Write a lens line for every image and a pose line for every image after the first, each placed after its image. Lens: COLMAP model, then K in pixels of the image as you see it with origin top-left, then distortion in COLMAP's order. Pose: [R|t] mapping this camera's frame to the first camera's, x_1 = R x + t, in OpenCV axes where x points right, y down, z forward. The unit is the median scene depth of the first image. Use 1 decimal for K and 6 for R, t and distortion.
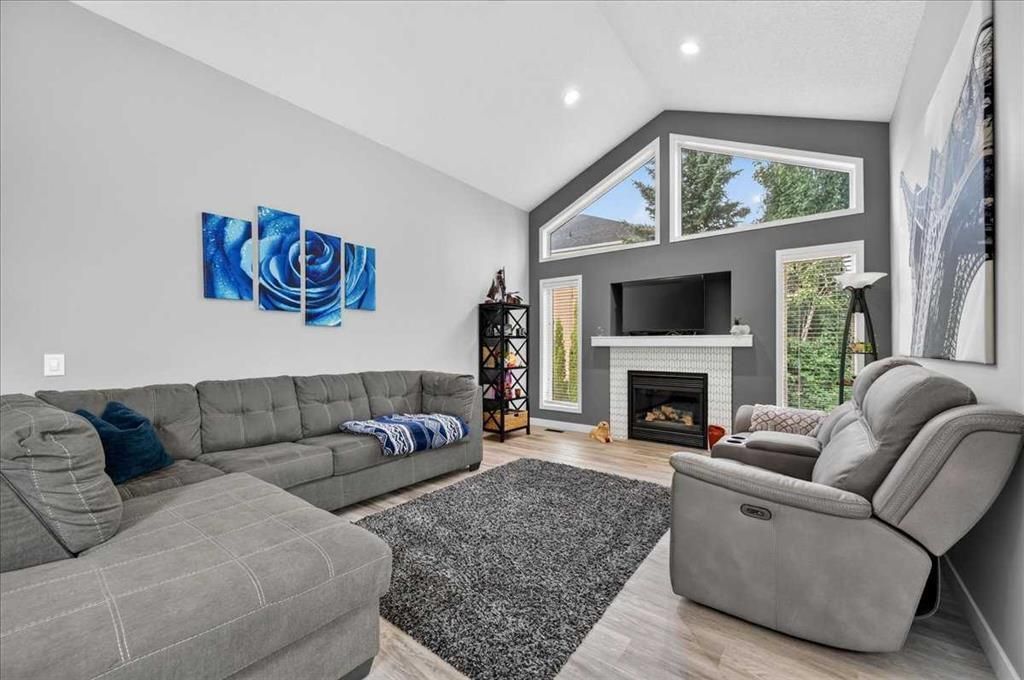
lens RADIAL K [[400.8, 0, 515.7], [0, 400.8, 346.2], [0, 0, 1]] dist [-0.002080, -0.000365]
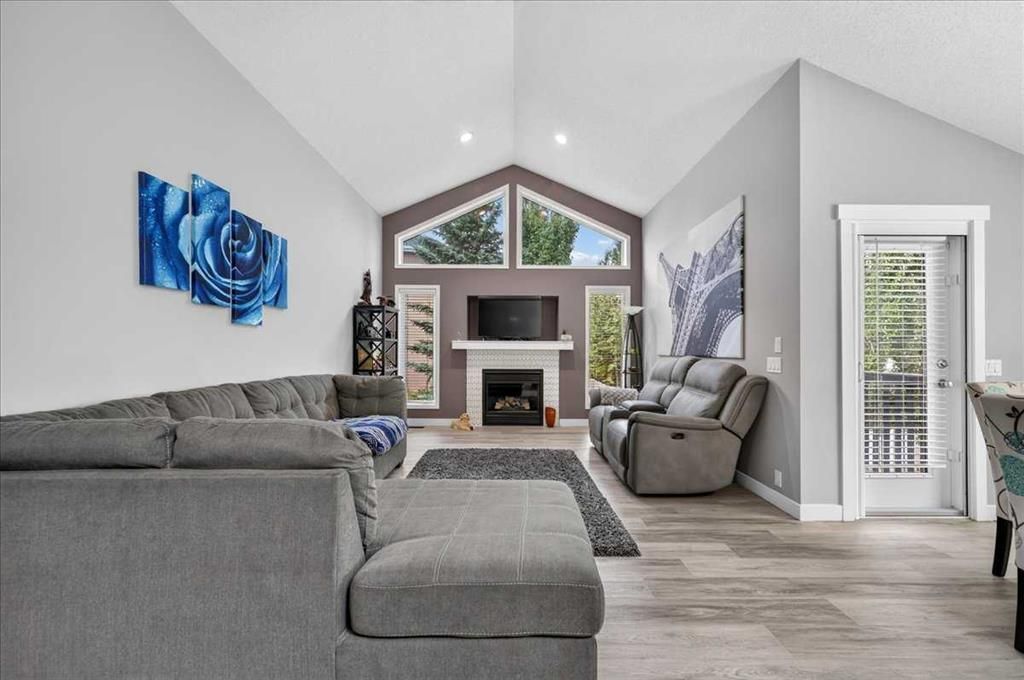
lens RADIAL K [[400.8, 0, 515.3], [0, 400.8, 348.1], [0, 0, 1]] dist [-0.002080, -0.000365]
pose [[0.792986, 0.004870, 0.609220, -0.462408], [-0.004921, 0.999987, -0.001589, -0.001781], [-0.609220, -0.001738, 0.792999, -0.022415]]
